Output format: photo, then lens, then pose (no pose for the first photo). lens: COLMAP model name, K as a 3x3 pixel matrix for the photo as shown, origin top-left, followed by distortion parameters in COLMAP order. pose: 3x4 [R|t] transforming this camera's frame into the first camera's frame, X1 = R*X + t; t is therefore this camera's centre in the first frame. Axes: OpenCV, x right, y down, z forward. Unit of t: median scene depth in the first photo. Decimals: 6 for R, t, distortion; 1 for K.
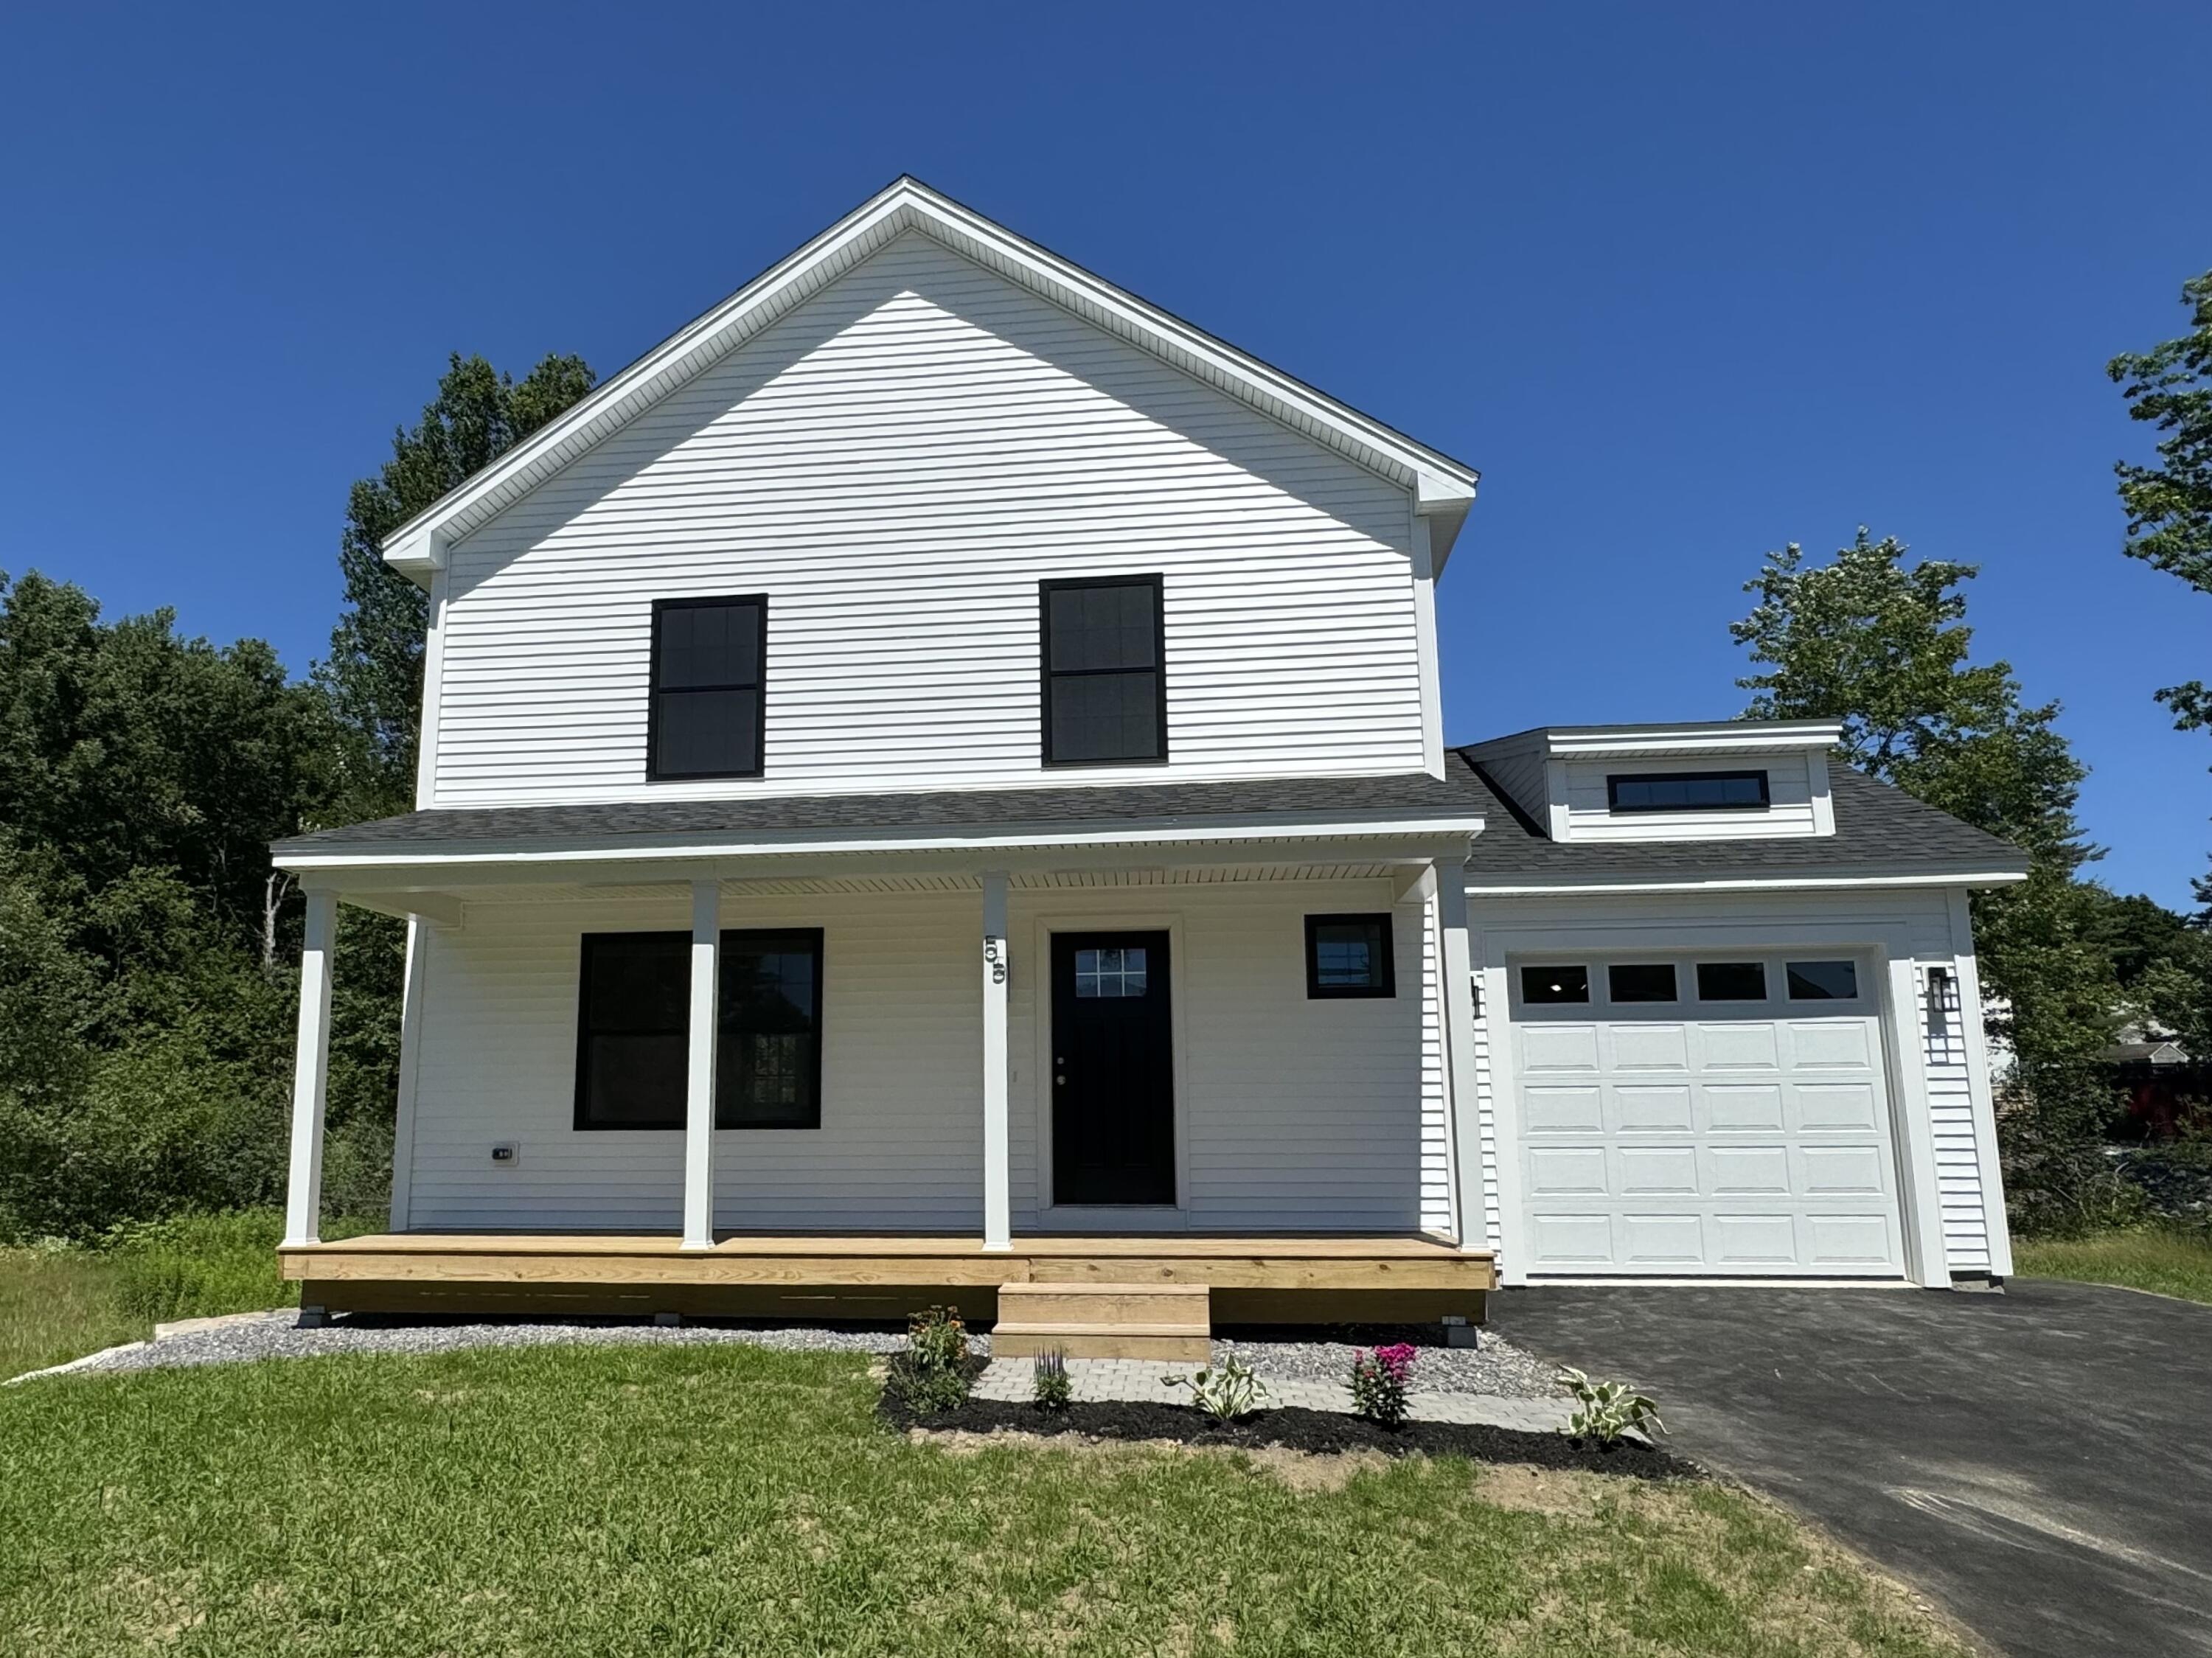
lens RADIAL K [[1491.0, 0, 1220.4], [0, 1491.0, 826.9], [0, 0, 1]] dist [-0.003624, 0.000459]
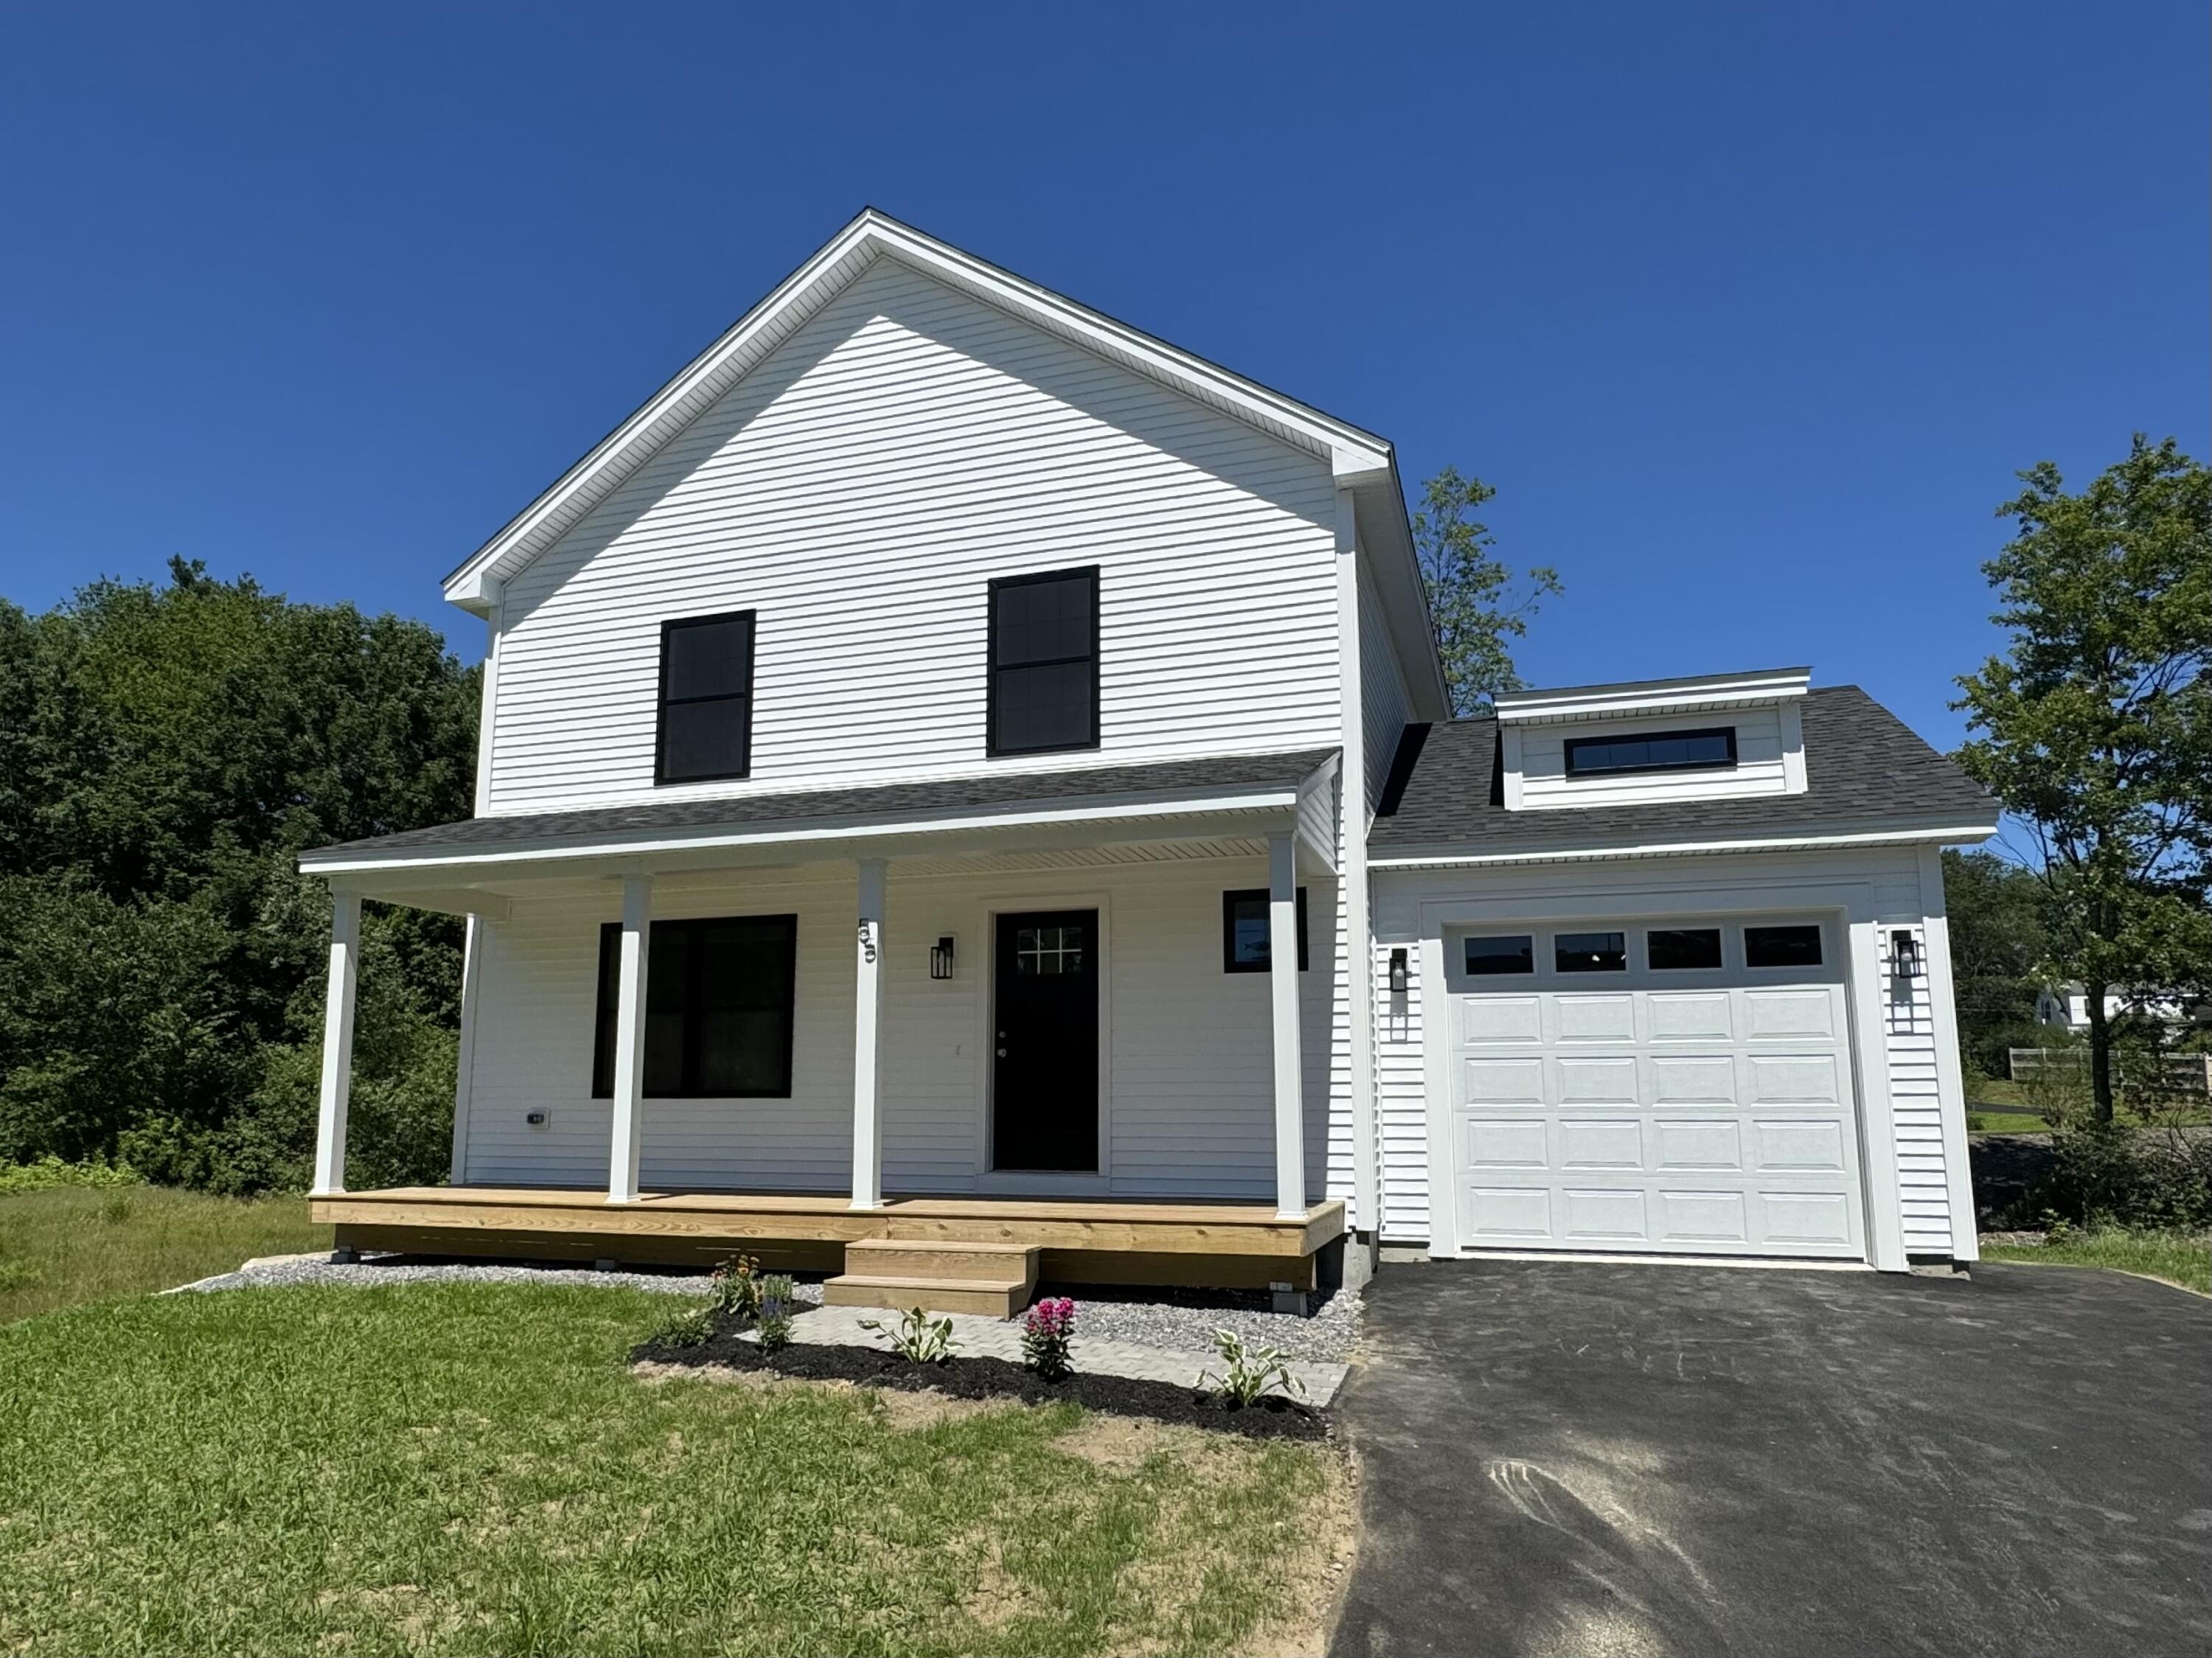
lens RADIAL K [[1491.0, 0, 1220.4], [0, 1491.0, 826.9], [0, 0, 1]] dist [-0.003624, 0.000459]
pose [[0.977717, -0.033791, -0.207188, 0.260346], [0.037131, 0.999235, 0.012252, 0.002244], [0.206616, -0.019673, 0.978224, -0.000215]]
